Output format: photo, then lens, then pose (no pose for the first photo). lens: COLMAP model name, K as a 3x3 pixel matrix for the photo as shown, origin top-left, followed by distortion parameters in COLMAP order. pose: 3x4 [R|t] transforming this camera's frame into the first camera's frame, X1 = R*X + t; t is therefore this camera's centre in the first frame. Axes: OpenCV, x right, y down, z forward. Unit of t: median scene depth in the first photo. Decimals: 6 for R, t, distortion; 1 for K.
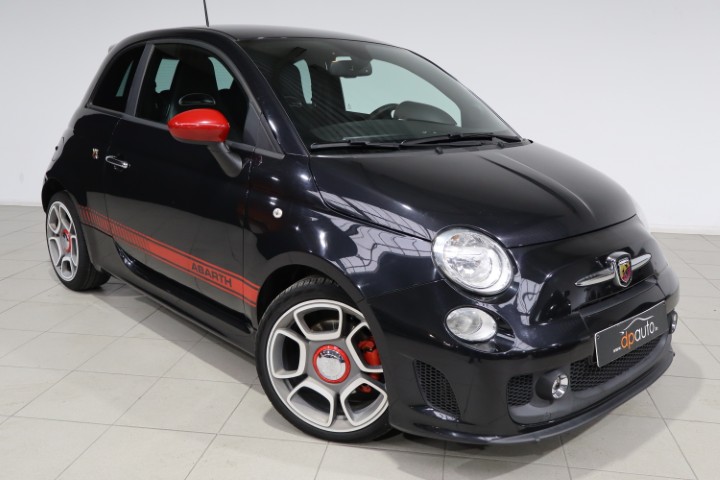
lens RADIAL K [[683.7, 0, 356.2], [0, 683.7, 238.5], [0, 0, 1]] dist [0.020549, 0.000000]
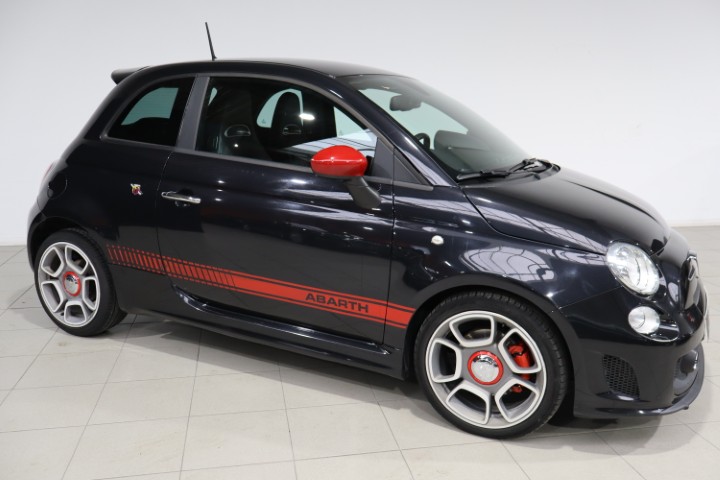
lens RADIAL K [[658.9, 0, 366.6], [0, 658.9, 243.2], [0, 0, 1]] dist [-0.001137, 0.000000]
pose [[0.935905, -0.070911, 0.345040, -0.542419], [0.072606, 0.997328, 0.008025, -0.045310], [-0.344688, 0.017541, 0.938554, 0.046224]]
